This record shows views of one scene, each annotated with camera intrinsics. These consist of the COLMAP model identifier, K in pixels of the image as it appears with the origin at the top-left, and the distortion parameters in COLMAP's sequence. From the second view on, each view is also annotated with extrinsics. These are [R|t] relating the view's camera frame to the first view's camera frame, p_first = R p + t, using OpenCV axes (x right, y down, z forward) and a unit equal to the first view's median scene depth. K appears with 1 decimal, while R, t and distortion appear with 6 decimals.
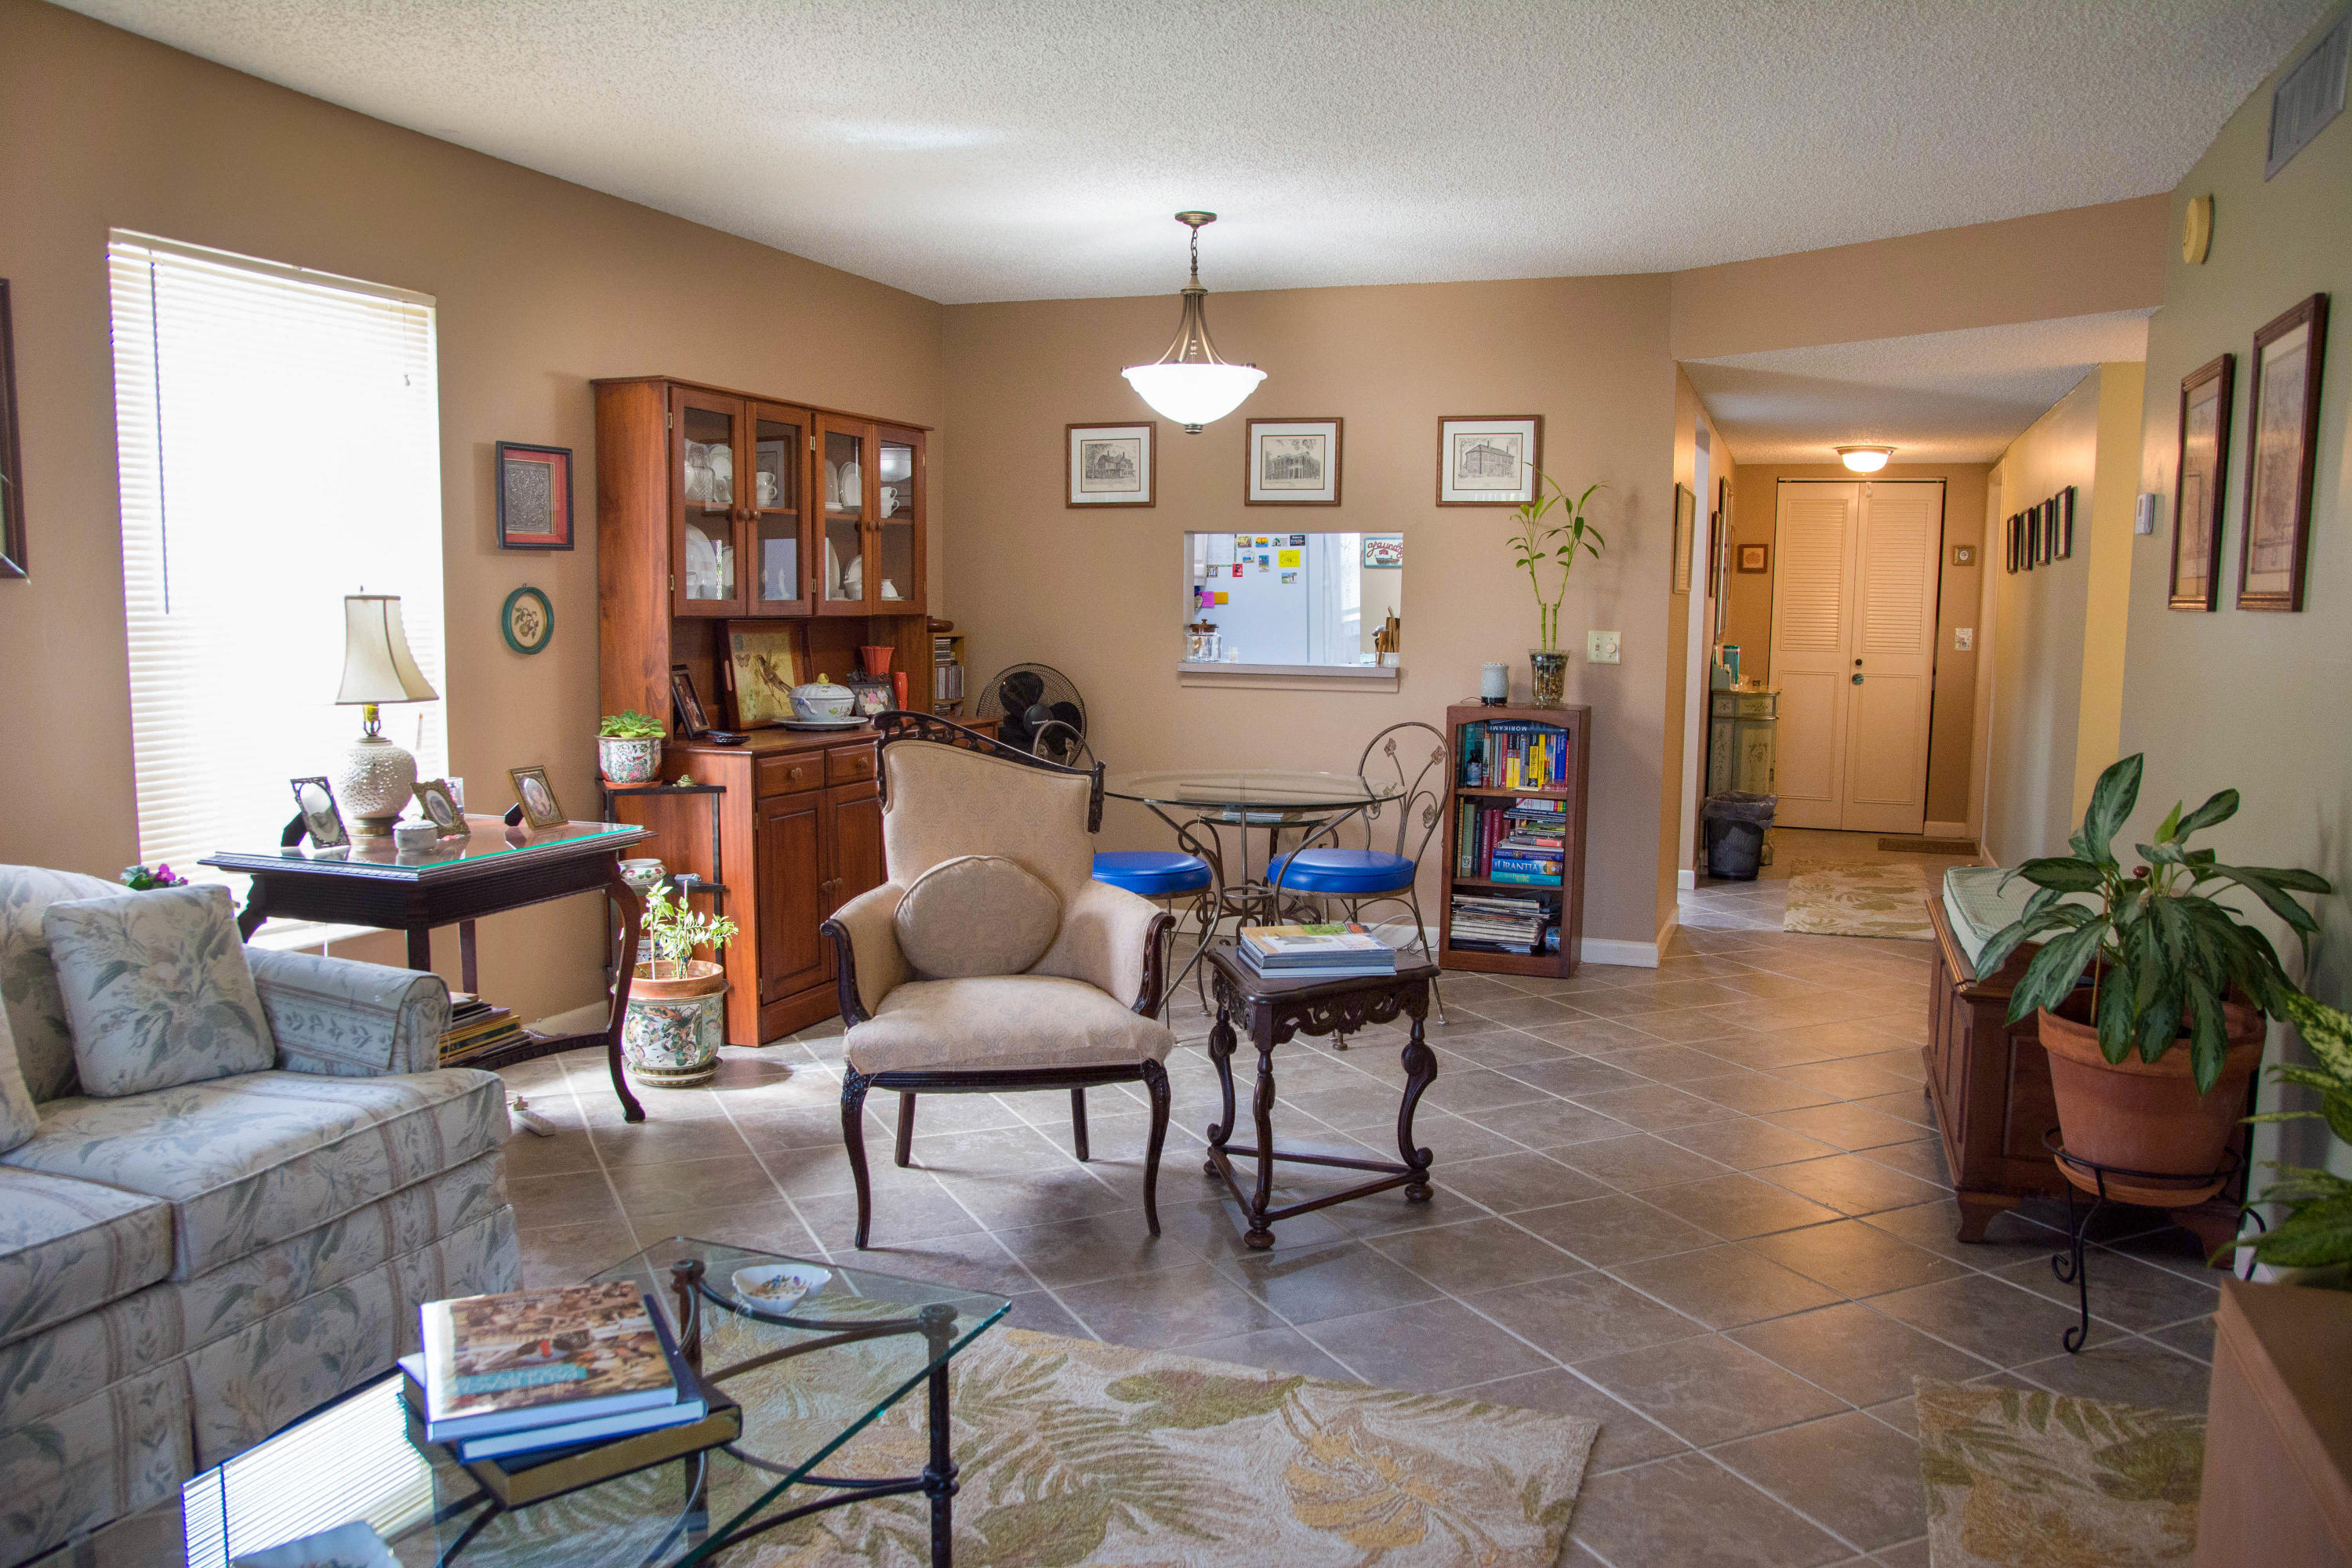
lens RADIAL K [[1751.1, 0, 1168.1], [0, 1751.1, 816.0], [0, 0, 1]] dist [-0.125620, 0.112580]
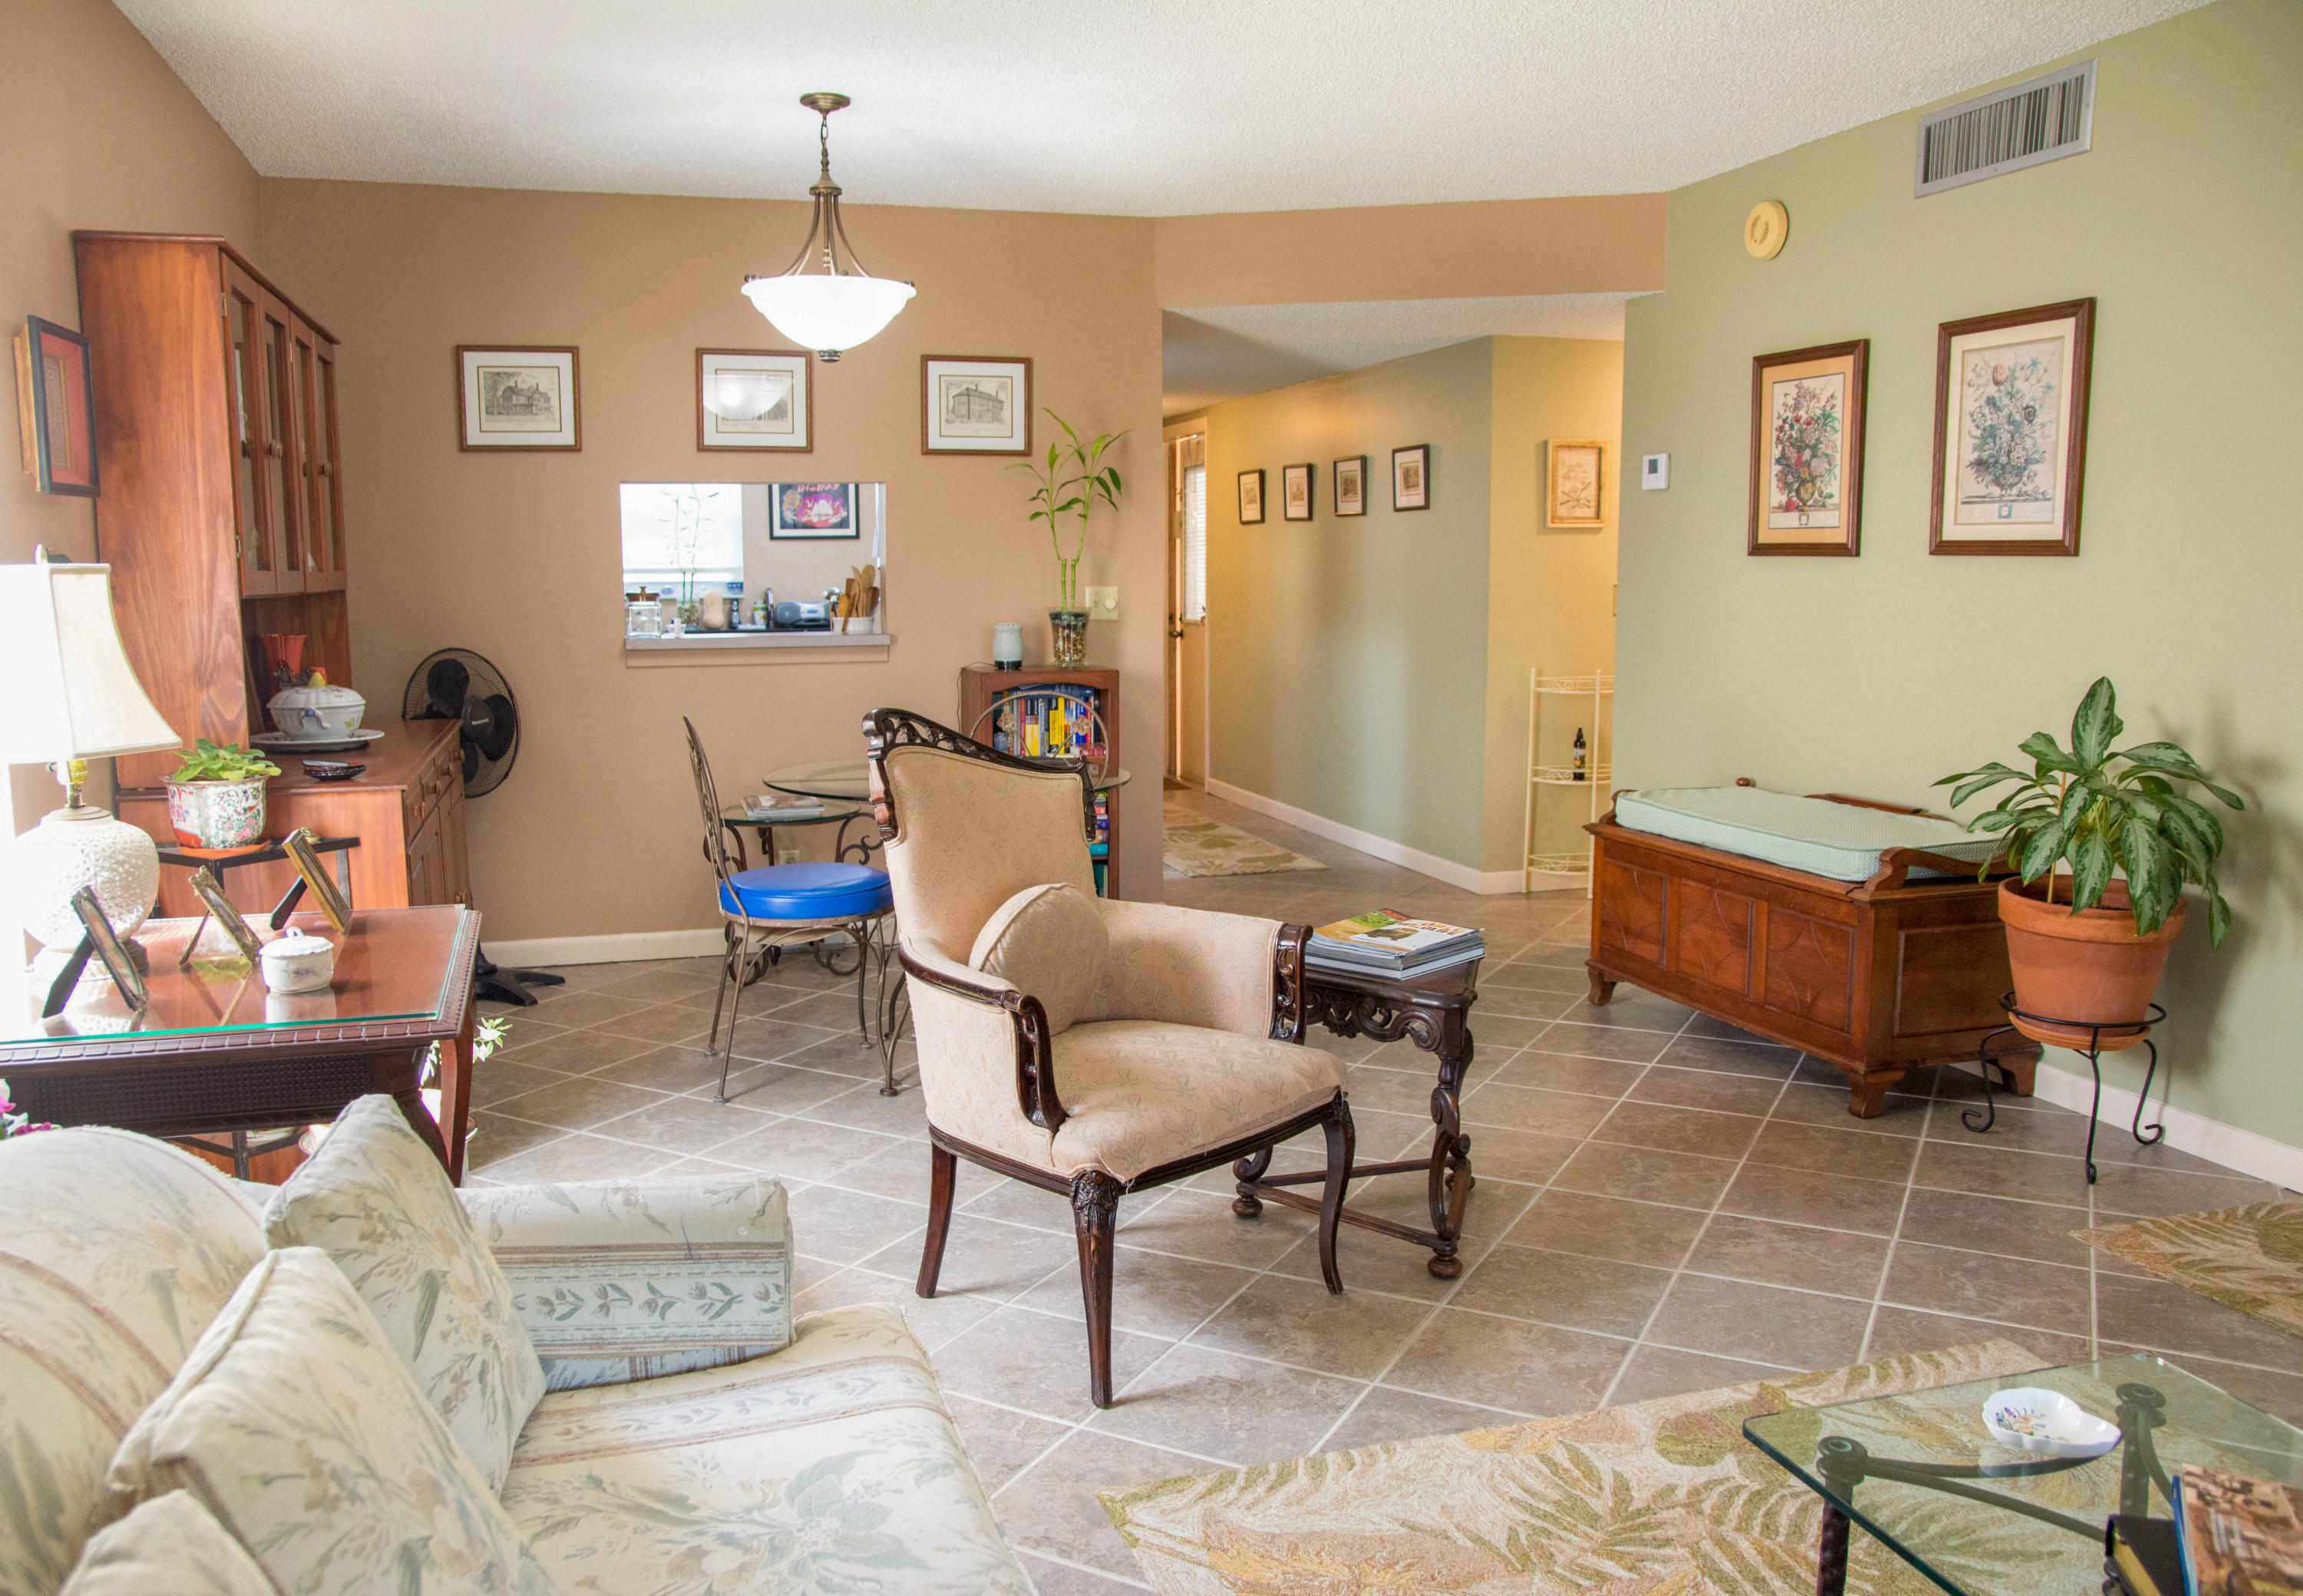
lens RADIAL K [[1776.1, 0, 1145.2], [0, 1776.1, 824.5], [0, 0, 1]] dist [-0.112031, 0.091777]
pose [[0.804197, -0.100079, 0.585876, -0.325626], [0.084531, 0.994960, 0.053928, -0.026509], [-0.588321, 0.006156, 0.808604, 0.194946]]
